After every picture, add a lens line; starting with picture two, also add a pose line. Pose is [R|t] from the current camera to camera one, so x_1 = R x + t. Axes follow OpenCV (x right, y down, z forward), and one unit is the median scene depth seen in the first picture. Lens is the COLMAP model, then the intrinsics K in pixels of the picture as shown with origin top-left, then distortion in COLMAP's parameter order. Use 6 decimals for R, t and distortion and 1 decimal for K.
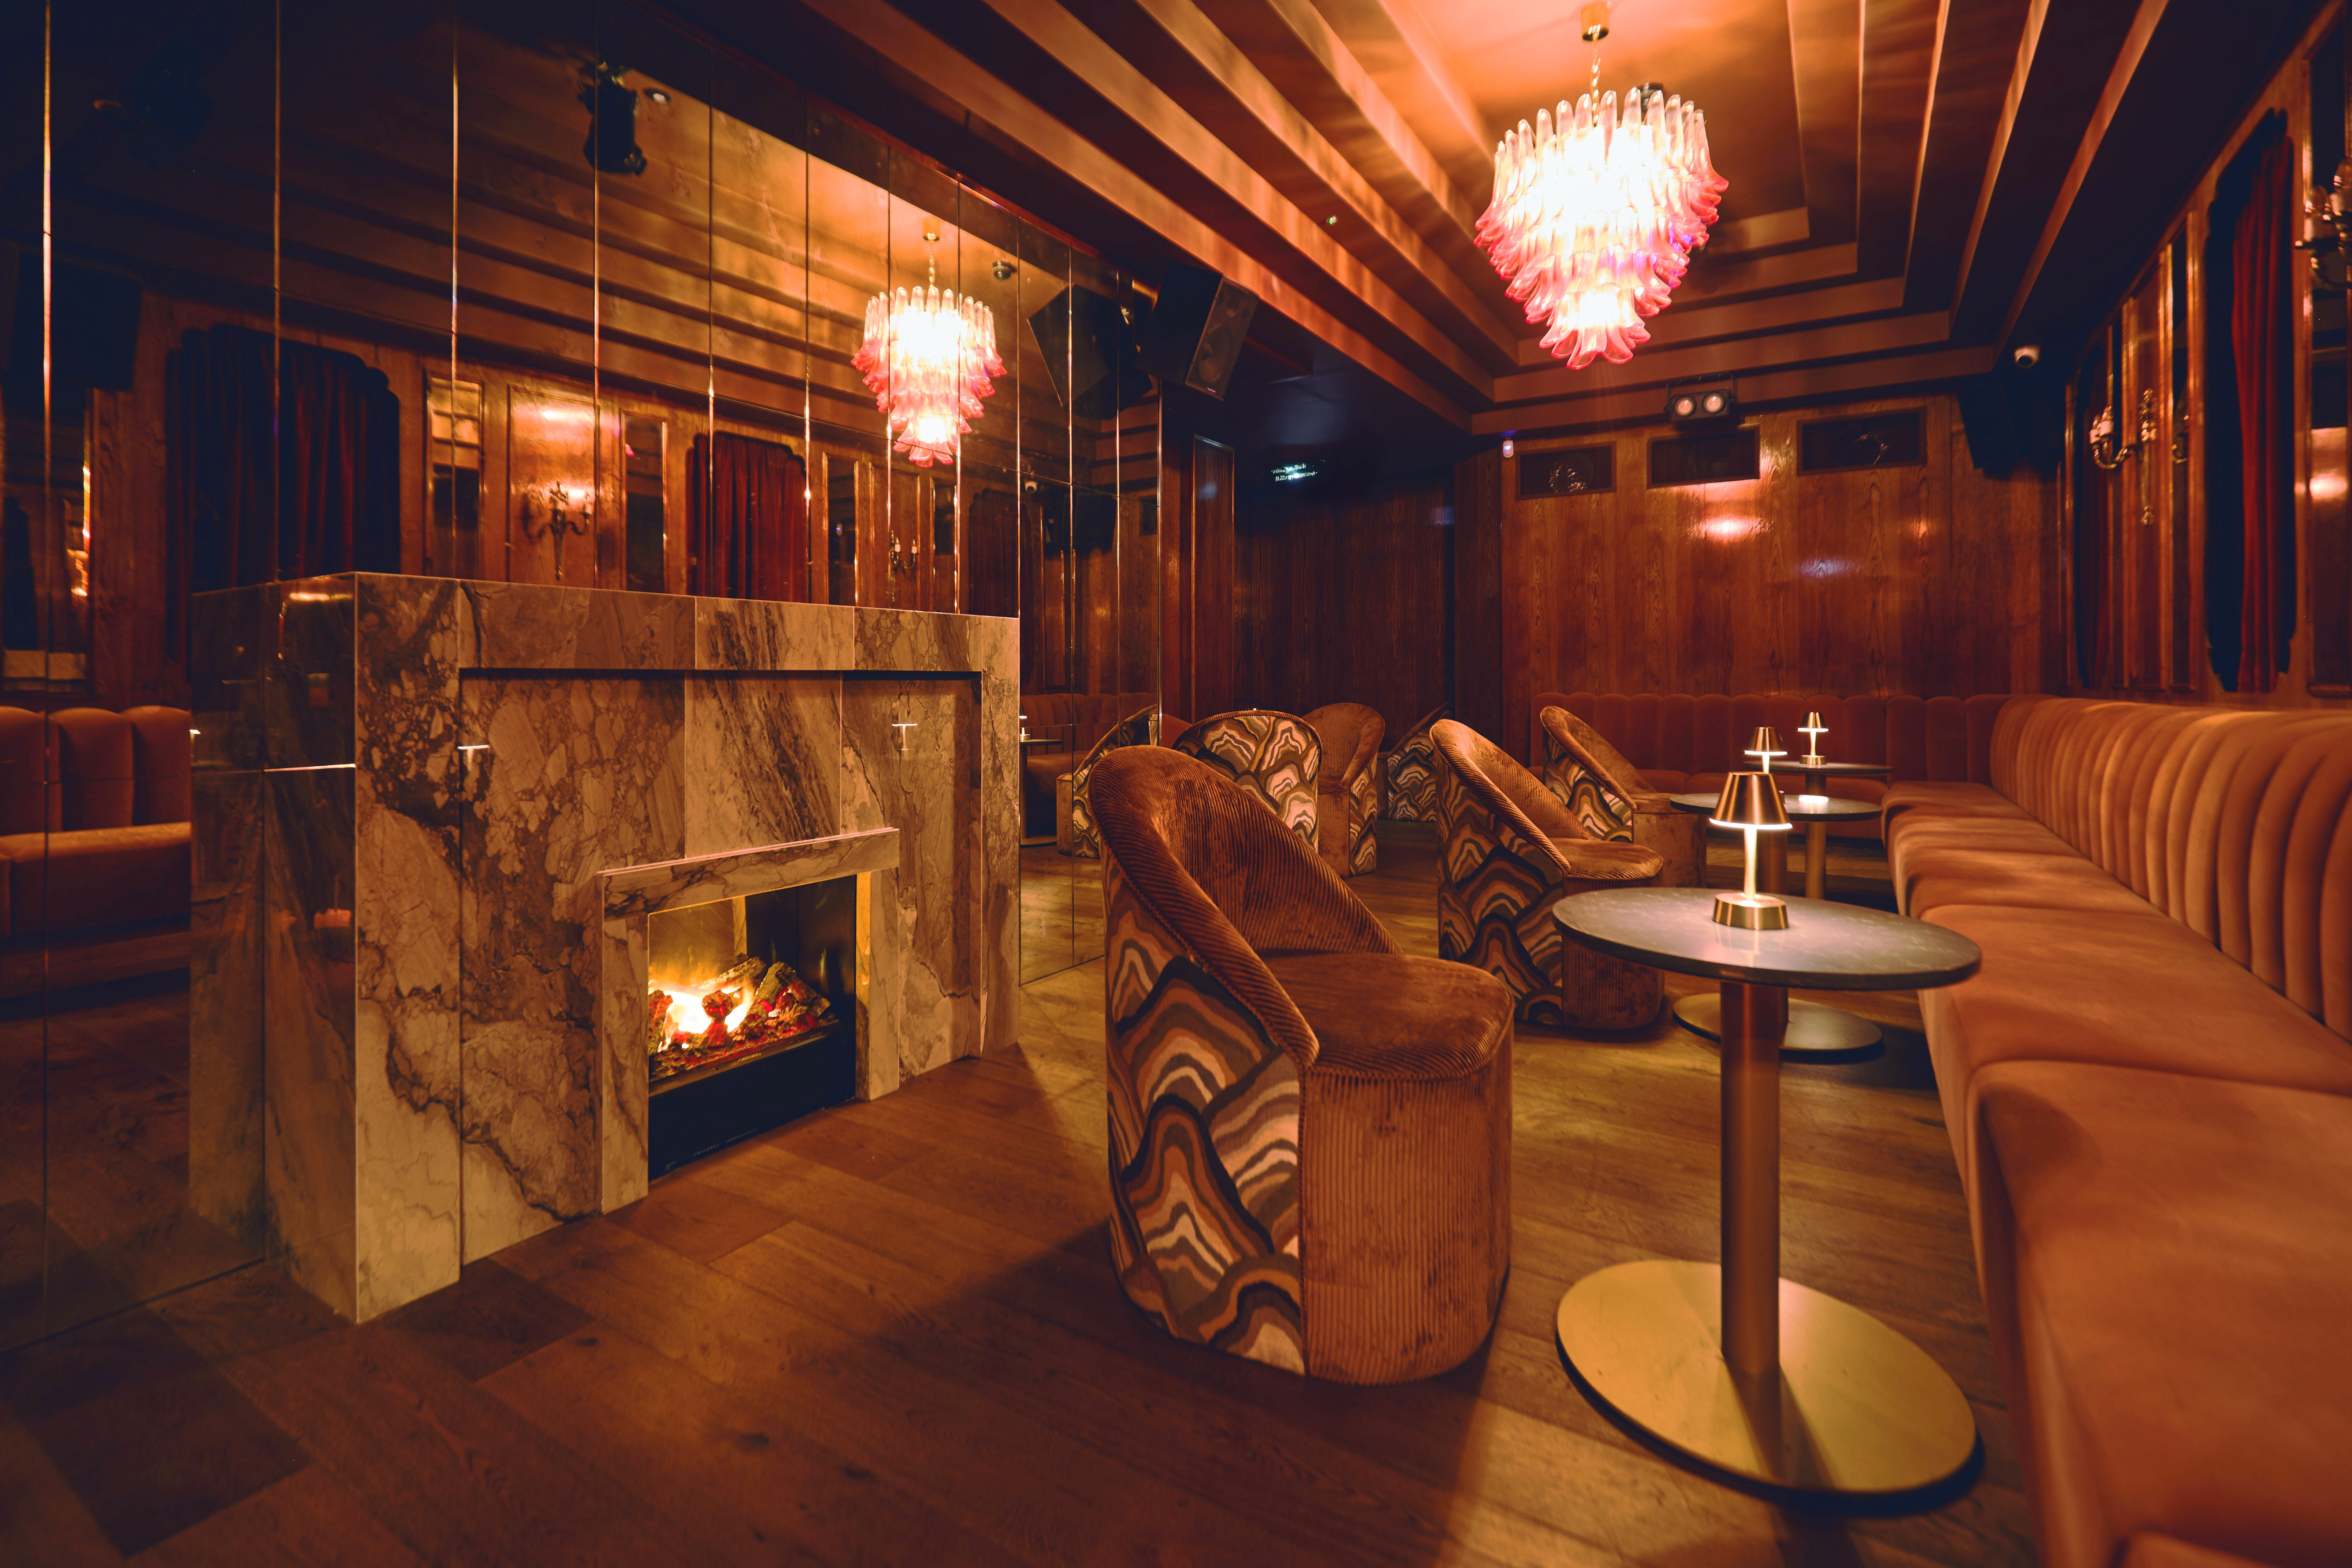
lens RADIAL K [[1116.2, 0, 1166.3], [0, 1116.2, 666.0], [0, 0, 1]] dist [0.005325, -0.000814]
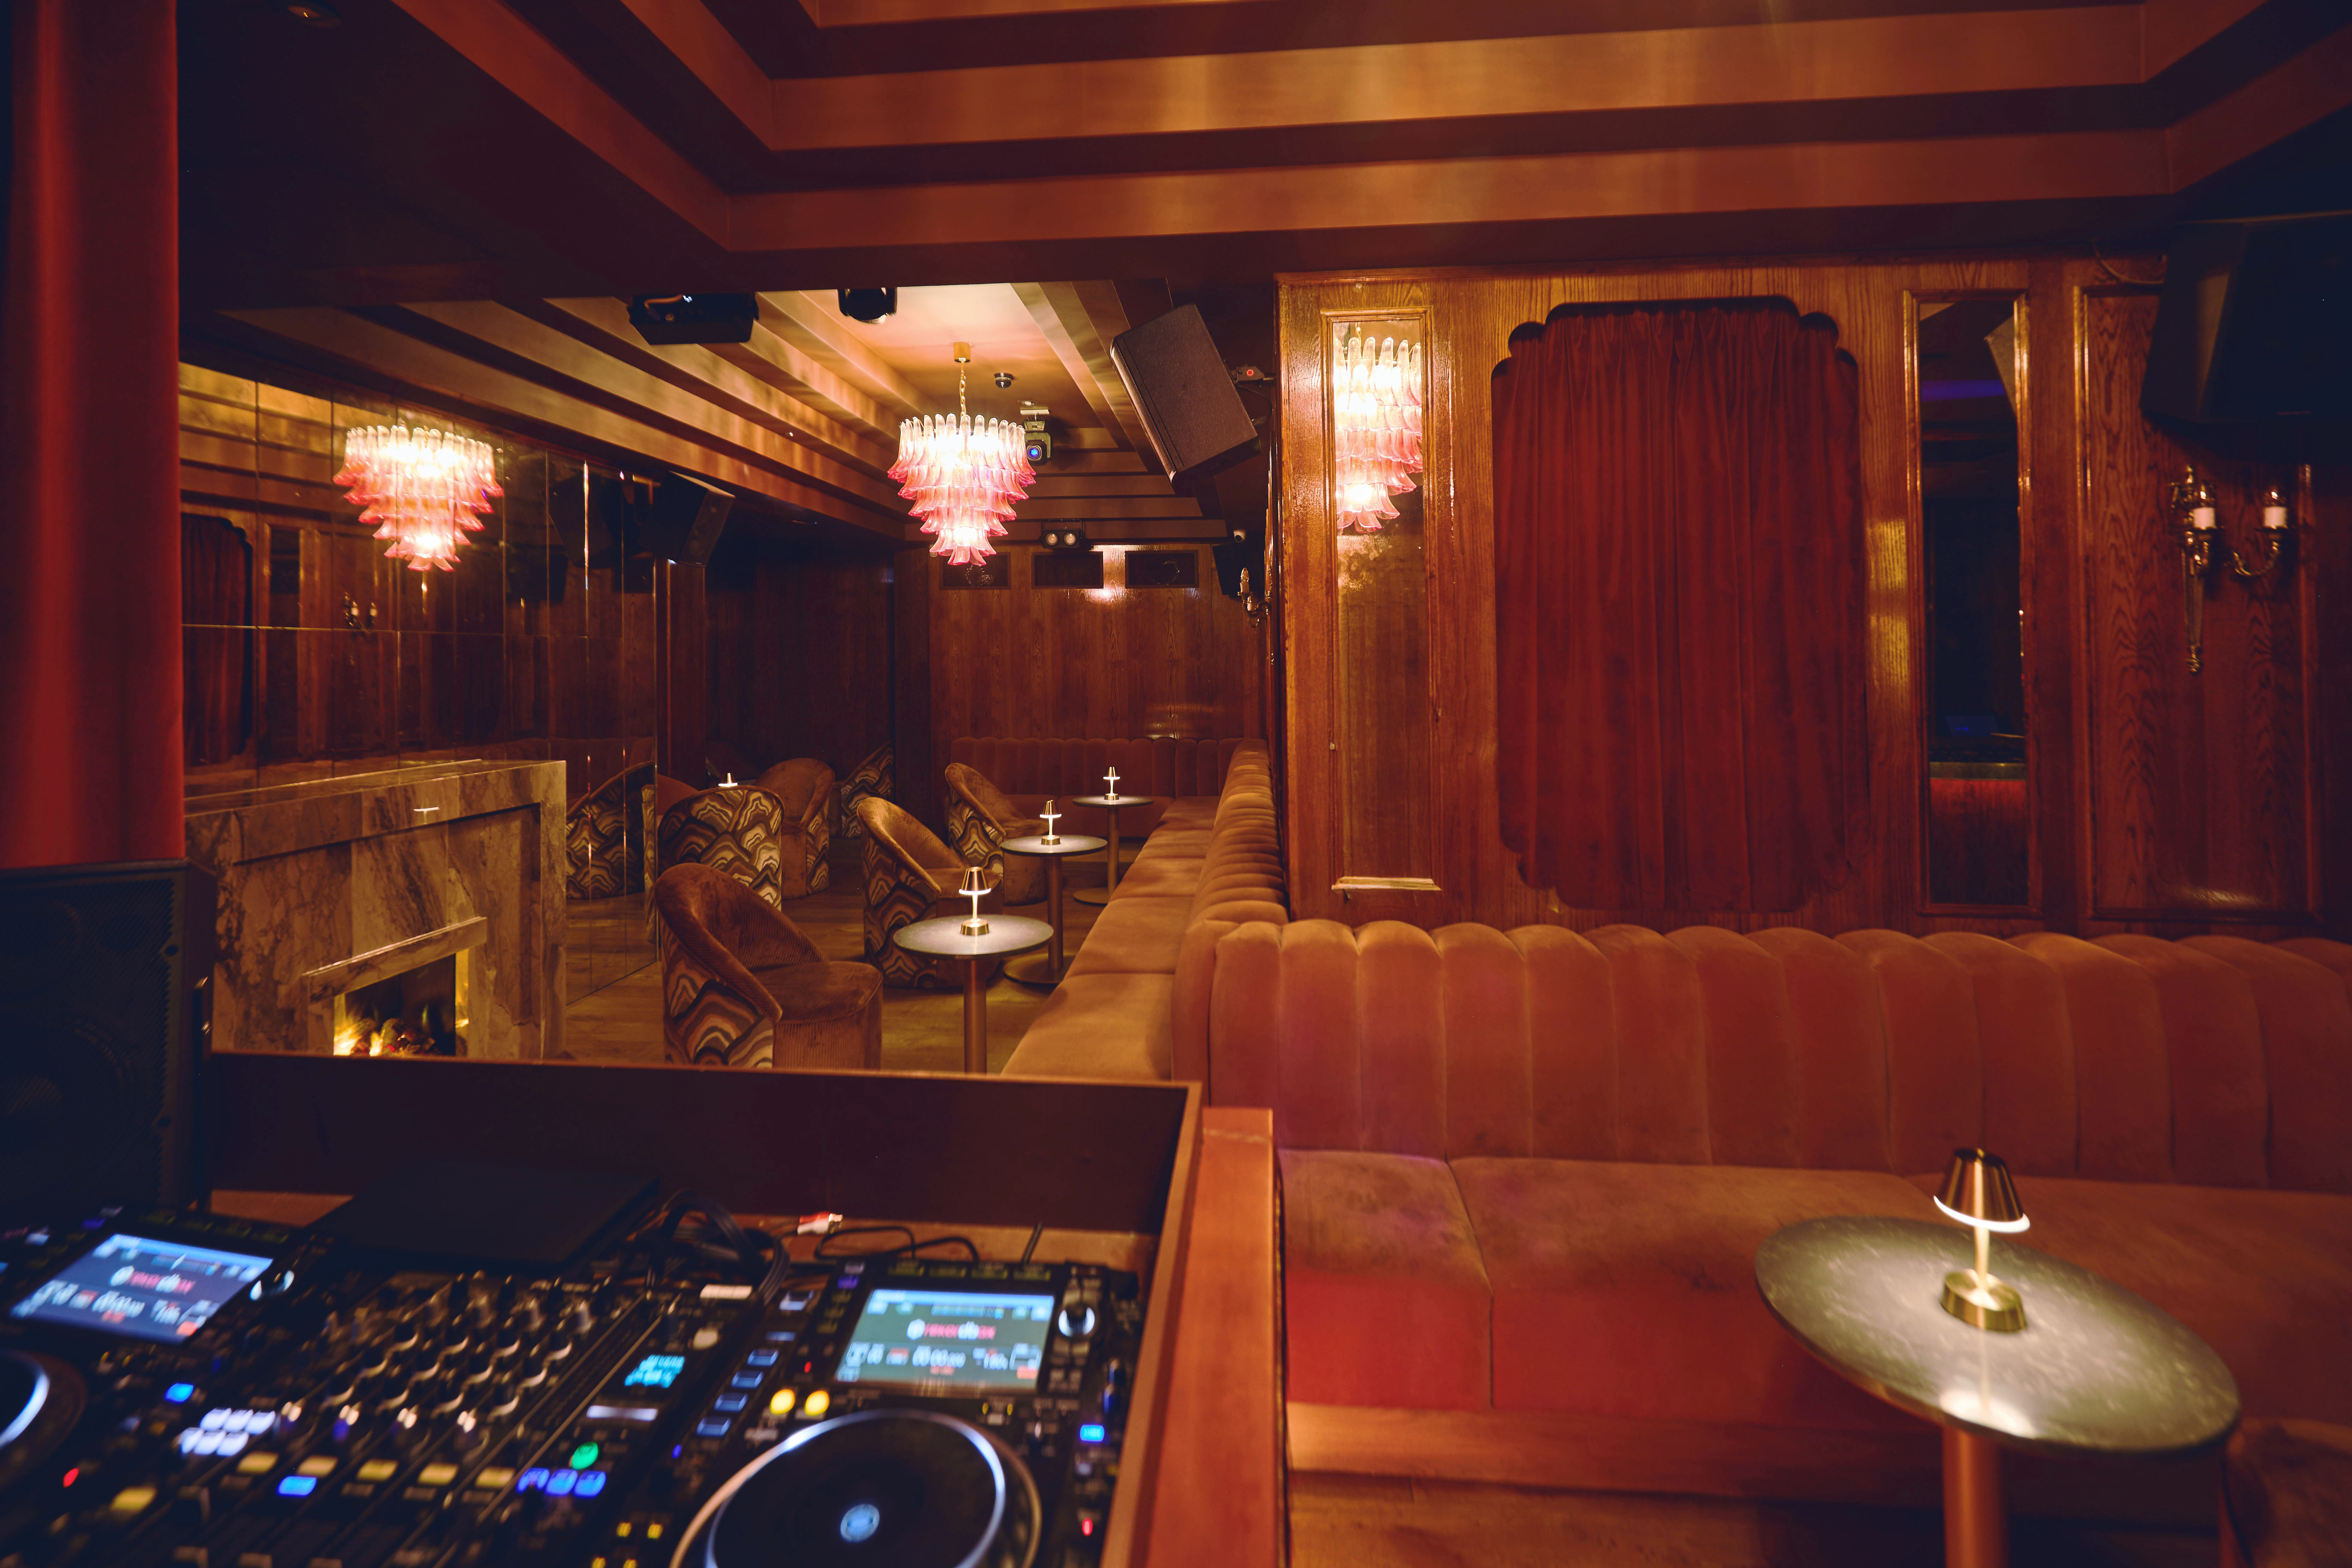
lens RADIAL K [[1116.2, 0, 1166.3], [0, 1116.2, 666.0], [0, 0, 1]] dist [0.005325, -0.000814]
pose [[0.892467, -0.006901, 0.451059, -0.101107], [-0.000608, 0.999864, 0.016501, -0.216021], [-0.451112, -0.015001, 0.892341, -0.741939]]
